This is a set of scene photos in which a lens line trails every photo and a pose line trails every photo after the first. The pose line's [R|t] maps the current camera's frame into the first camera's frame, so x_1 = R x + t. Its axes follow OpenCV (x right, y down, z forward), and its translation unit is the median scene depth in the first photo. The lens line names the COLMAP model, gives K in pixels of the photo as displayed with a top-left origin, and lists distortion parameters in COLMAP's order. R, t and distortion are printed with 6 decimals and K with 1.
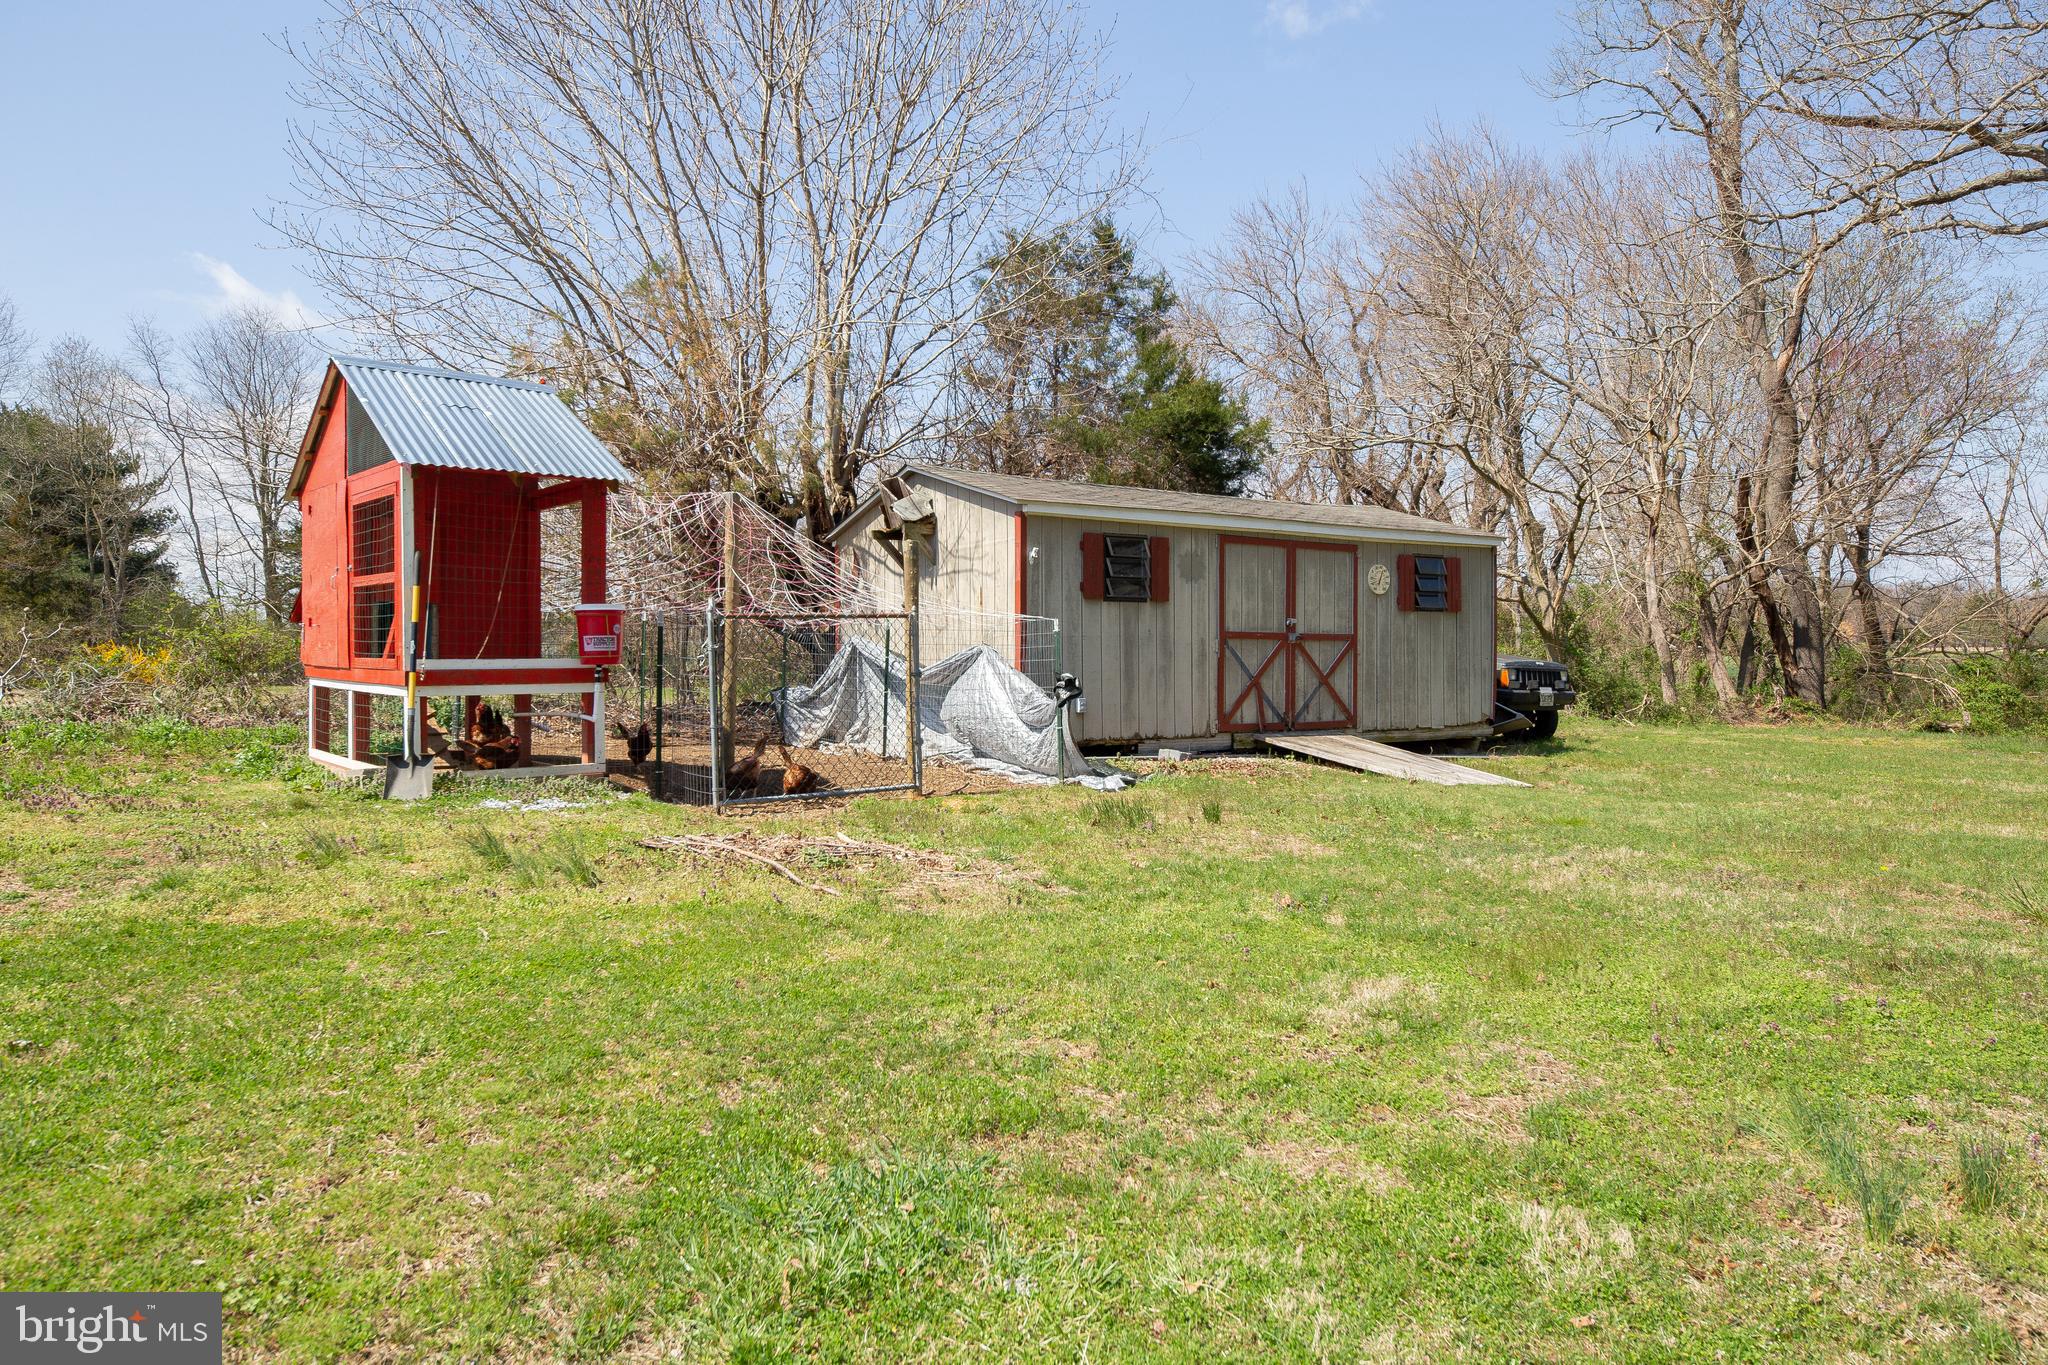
lens RADIAL K [[1394.1, 0, 1031.6], [0, 1394.1, 679.4], [0, 0, 1]] dist [0.007327, 0.001444]
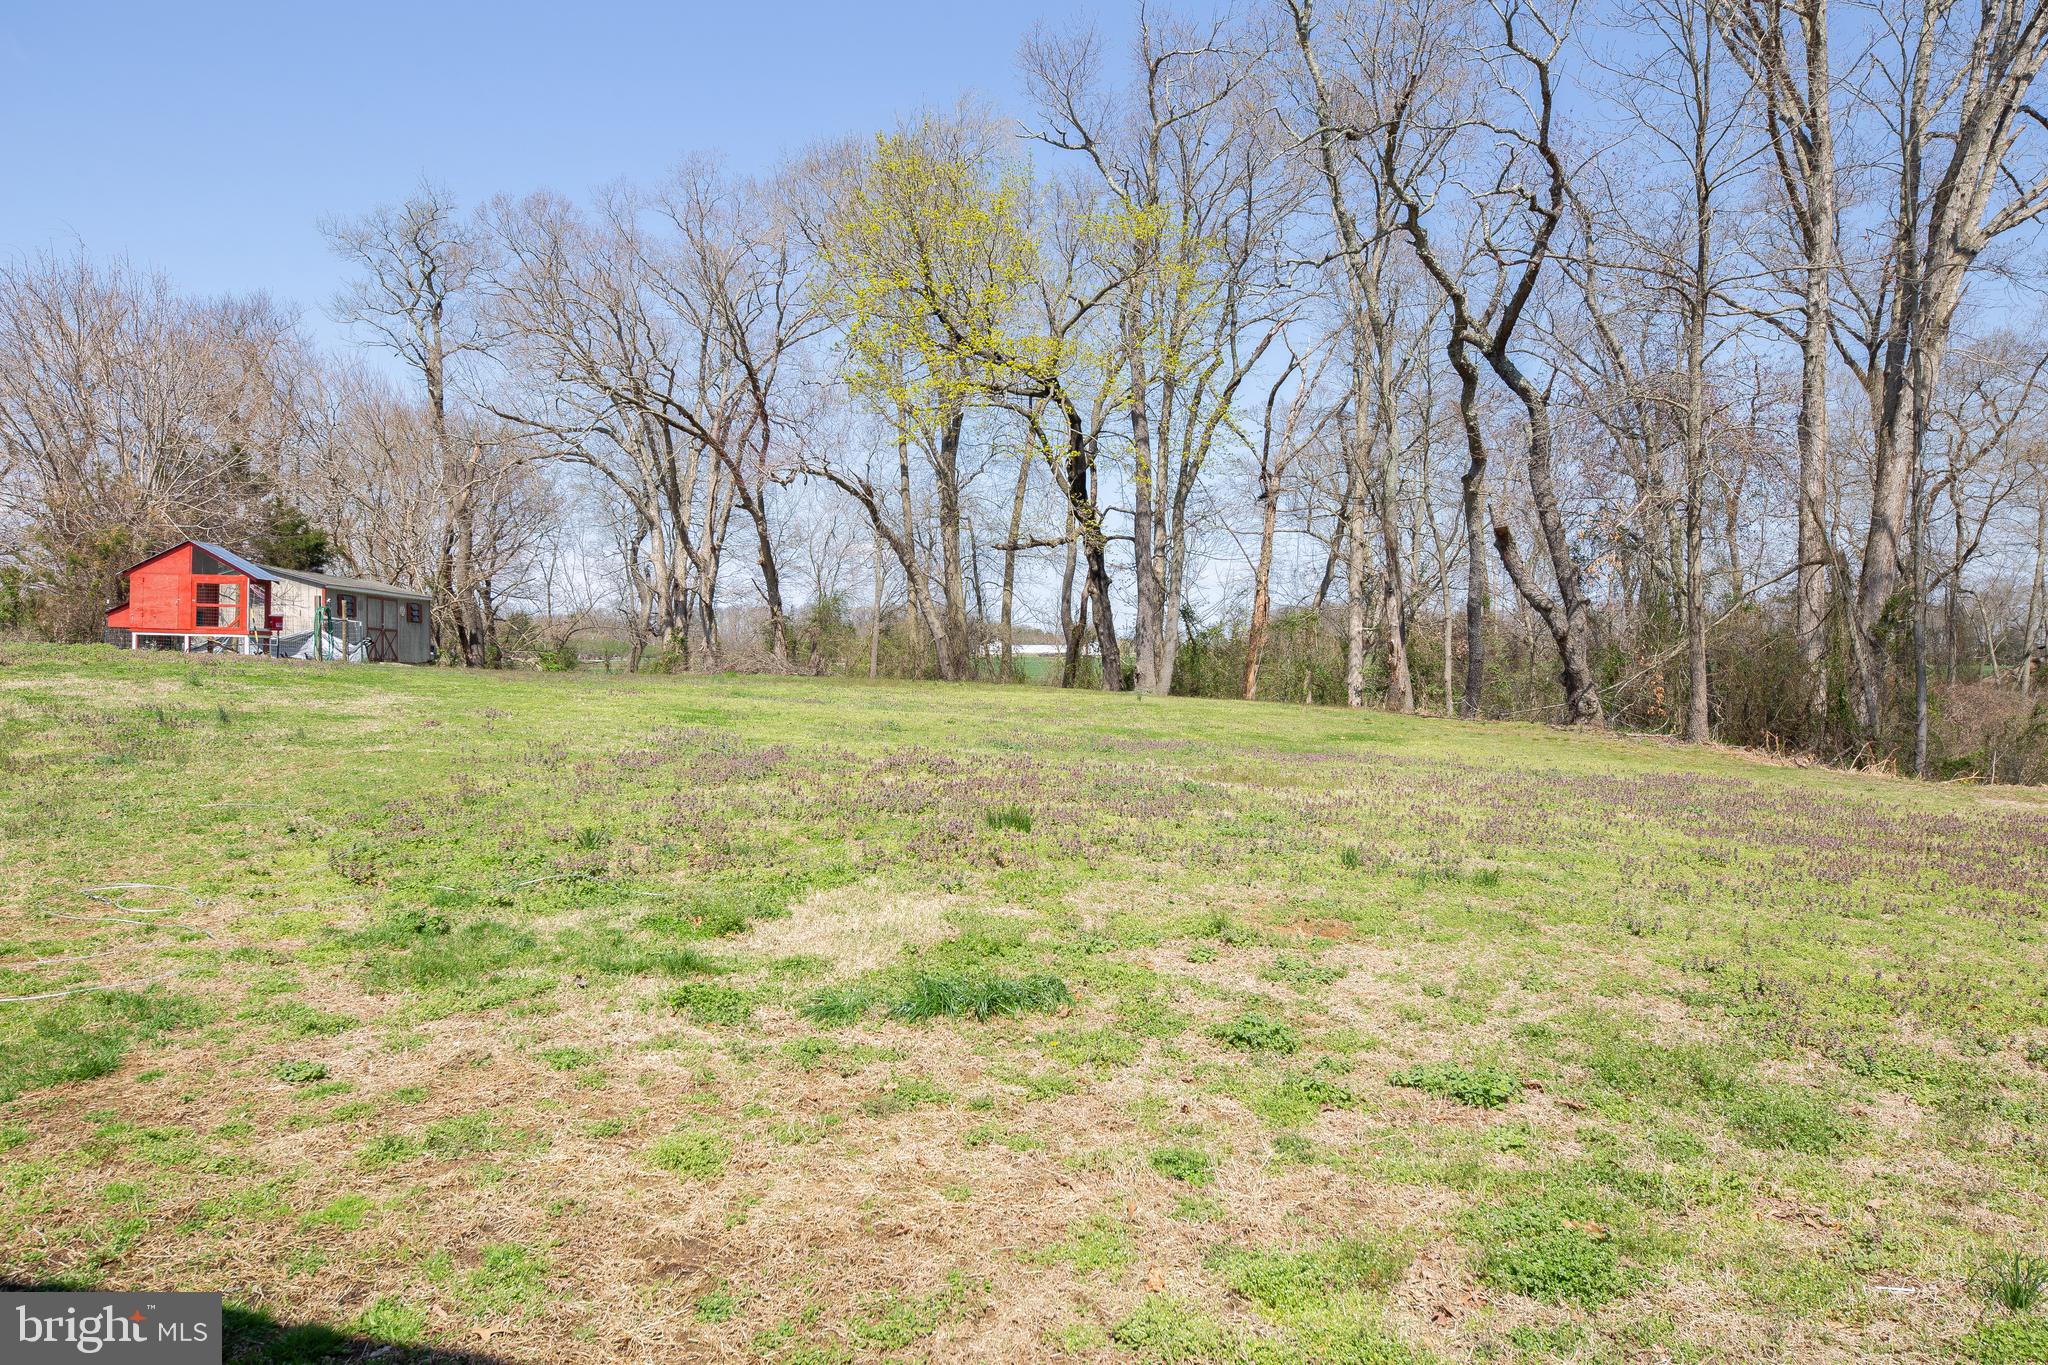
lens RADIAL K [[1394.1, 0, 1031.6], [0, 1394.1, 679.4], [0, 0, 1]] dist [0.007327, 0.001444]
pose [[0.575031, 0.001465, 0.818130, -1.384803], [0.004739, 0.999976, -0.005121, 0.093123], [-0.818118, 0.006822, 0.575010, -1.765556]]
